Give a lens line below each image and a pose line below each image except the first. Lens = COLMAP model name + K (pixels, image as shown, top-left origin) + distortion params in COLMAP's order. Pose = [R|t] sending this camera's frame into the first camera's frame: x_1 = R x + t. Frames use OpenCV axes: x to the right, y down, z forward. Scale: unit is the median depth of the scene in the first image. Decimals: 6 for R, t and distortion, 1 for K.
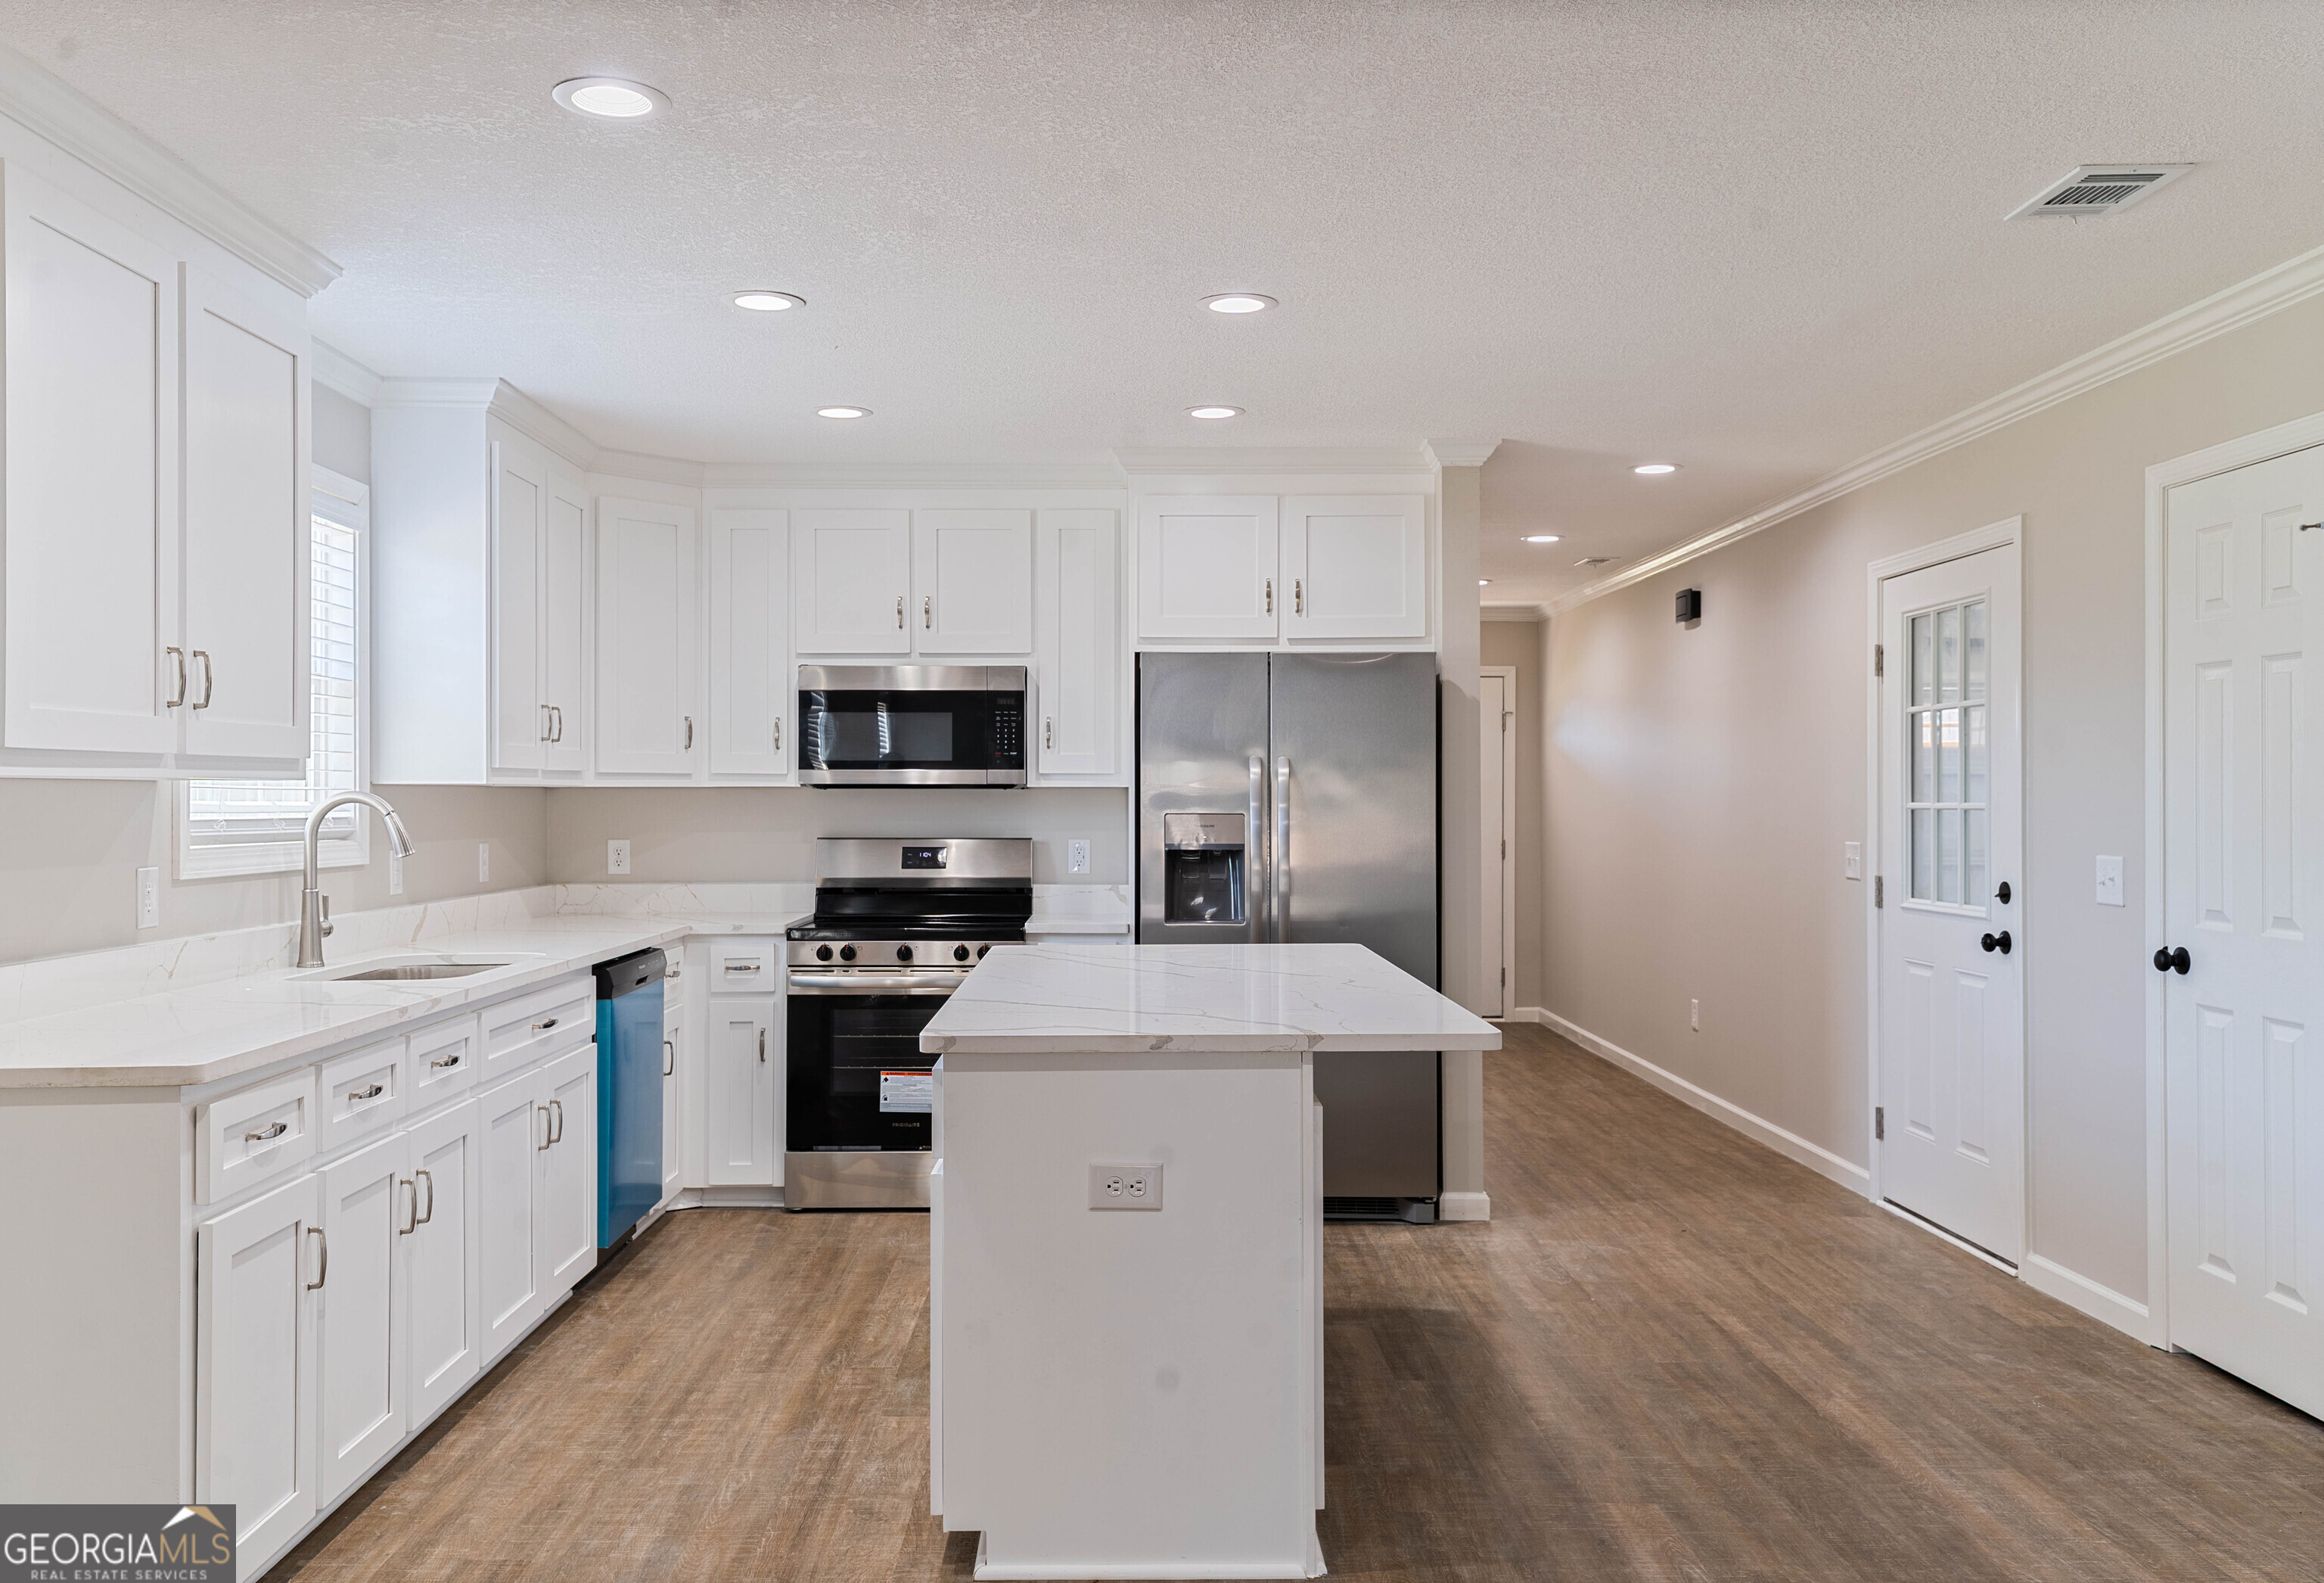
lens RADIAL K [[1871.4, 0, 1123.8], [0, 1871.4, 801.5], [0, 0, 1]] dist [0.025832, -0.005788]
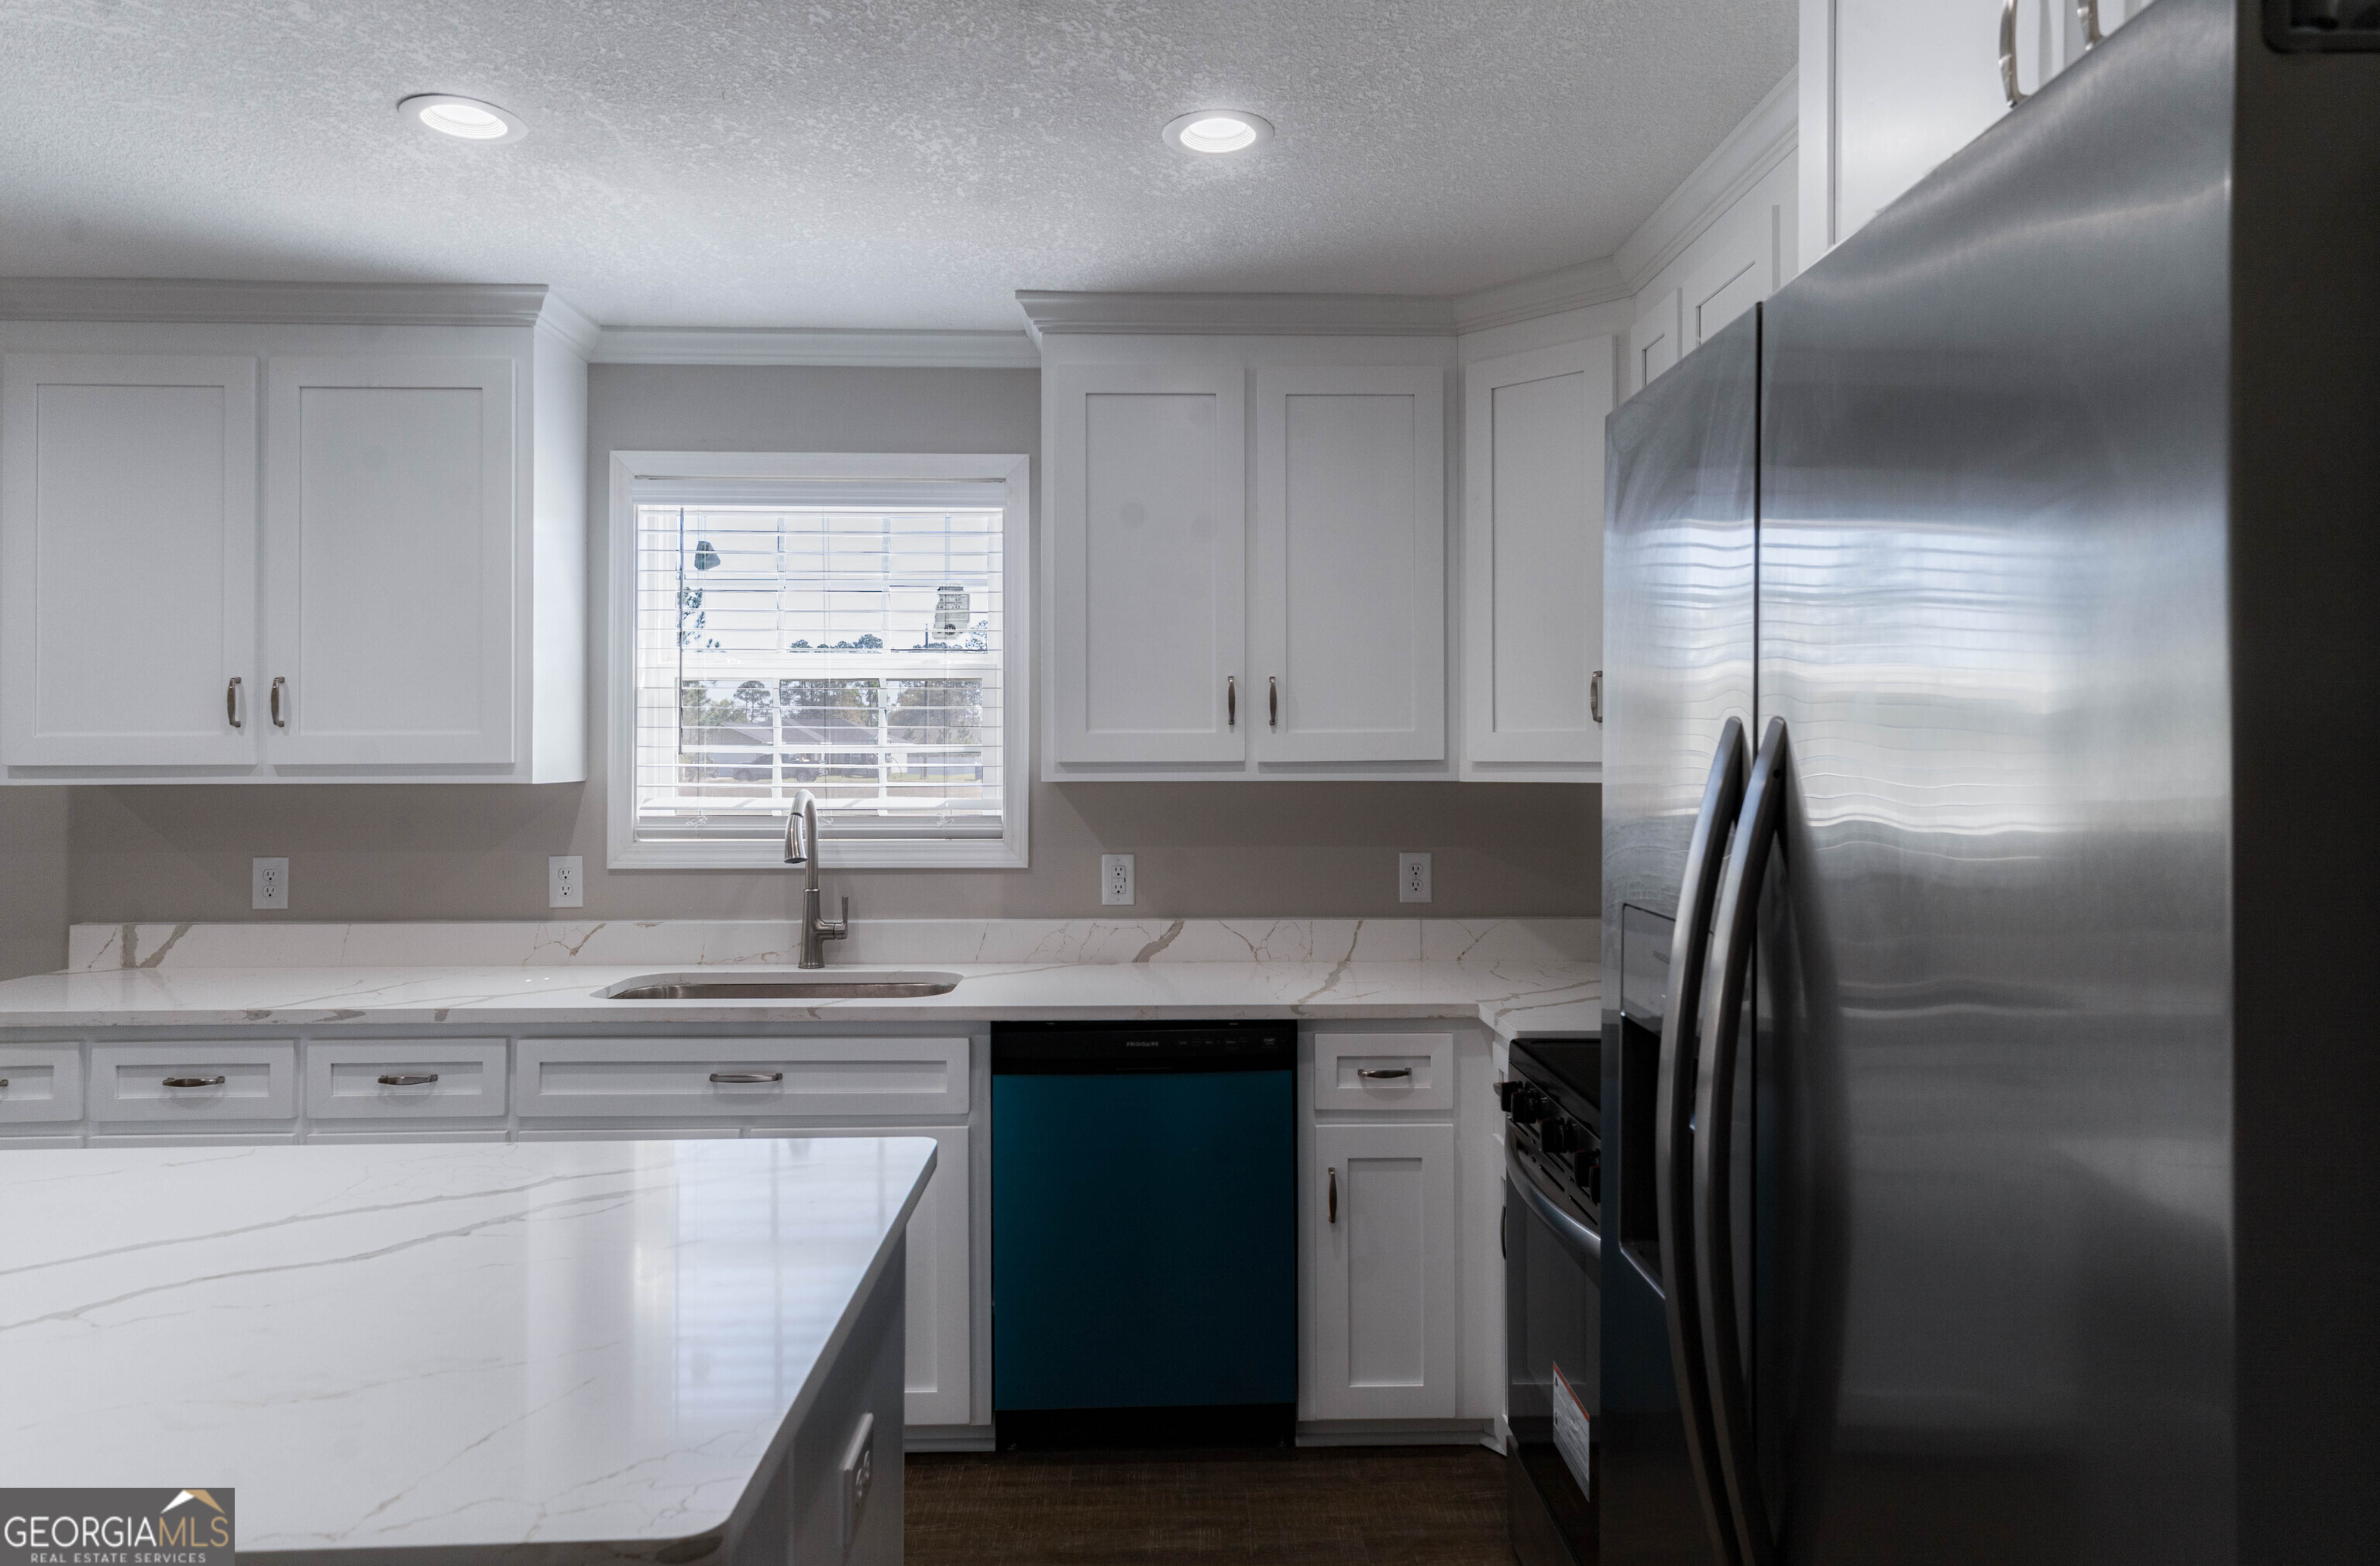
lens RADIAL K [[1415.1, 0, 1185.2], [0, 1415.1, 769.2], [0, 0, 1]] dist [0.024287, -0.000080]
pose [[0.027376, 0.000807, -0.999625, 0.260273], [-0.000437, 1.000000, 0.000795, -0.013996], [0.999625, 0.000415, 0.027376, 0.955143]]
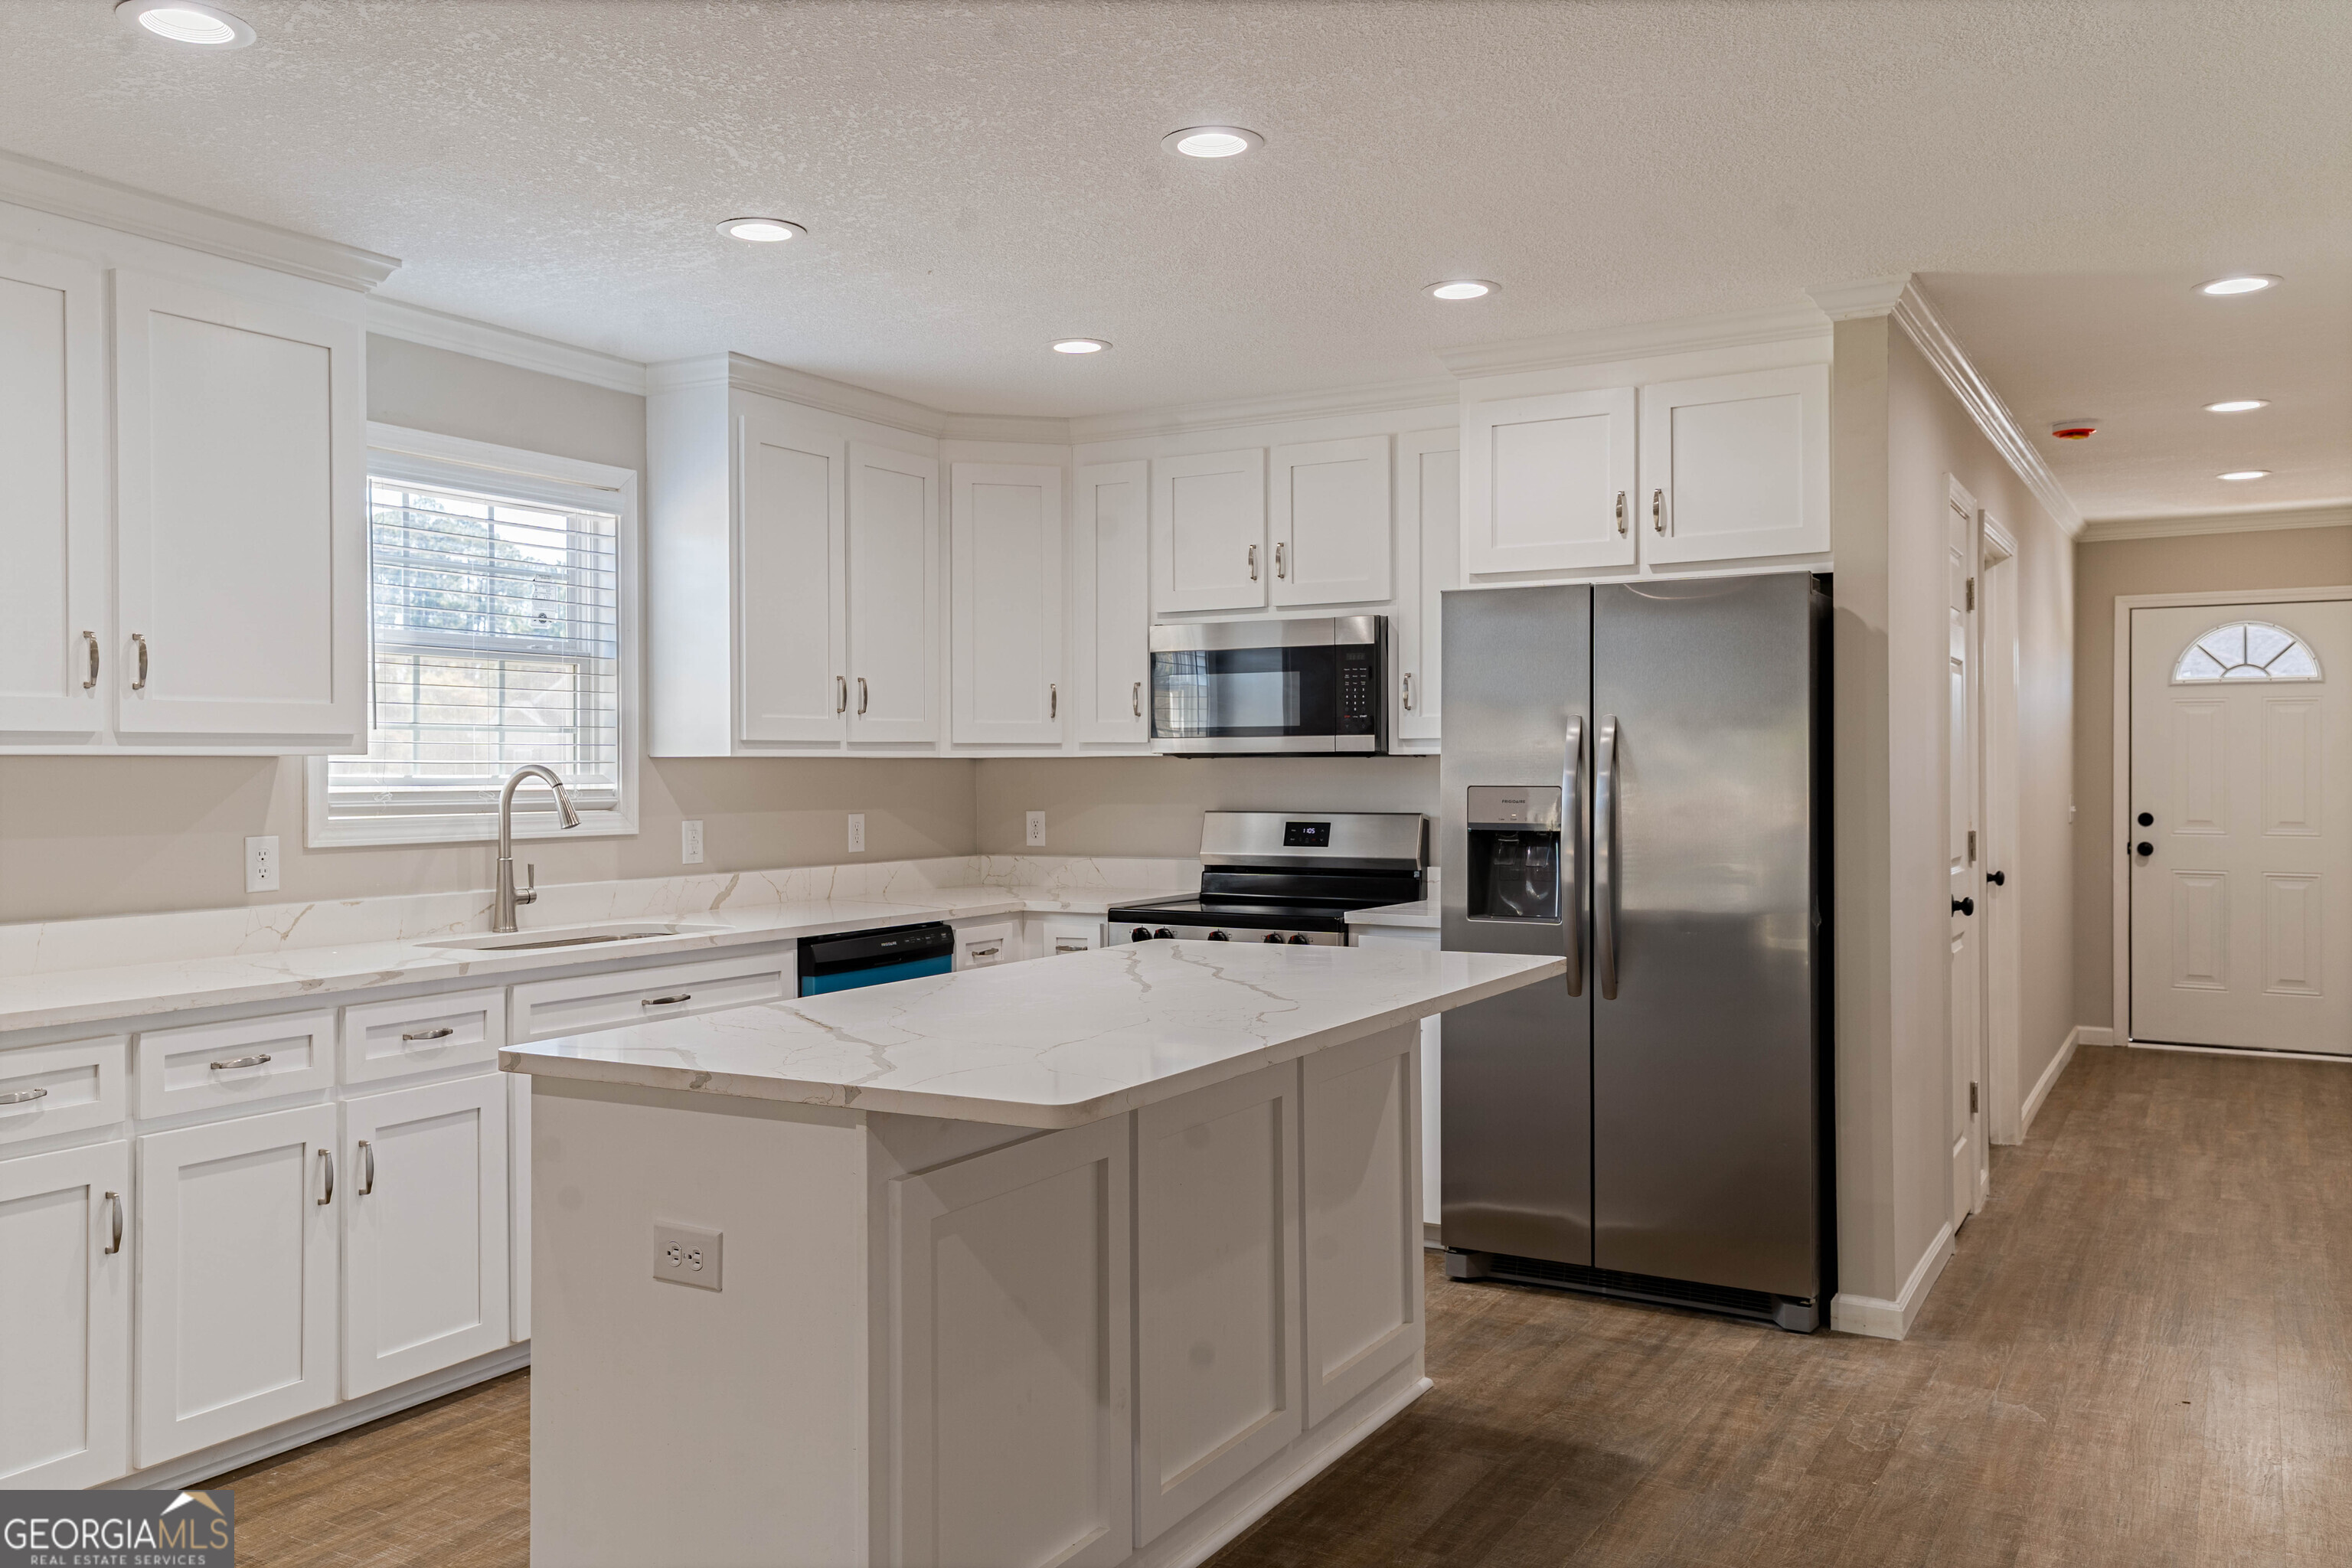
lens RADIAL K [[1834.7, 0, 1162.0], [0, 1834.7, 769.7], [0, 0, 1]] dist [0.016735, 0.009260]
pose [[0.861274, -0.003516, -0.508129, 0.330035], [0.003737, 0.999993, -0.000584, -0.000662], [0.508127, -0.001396, 0.861281, 0.244426]]
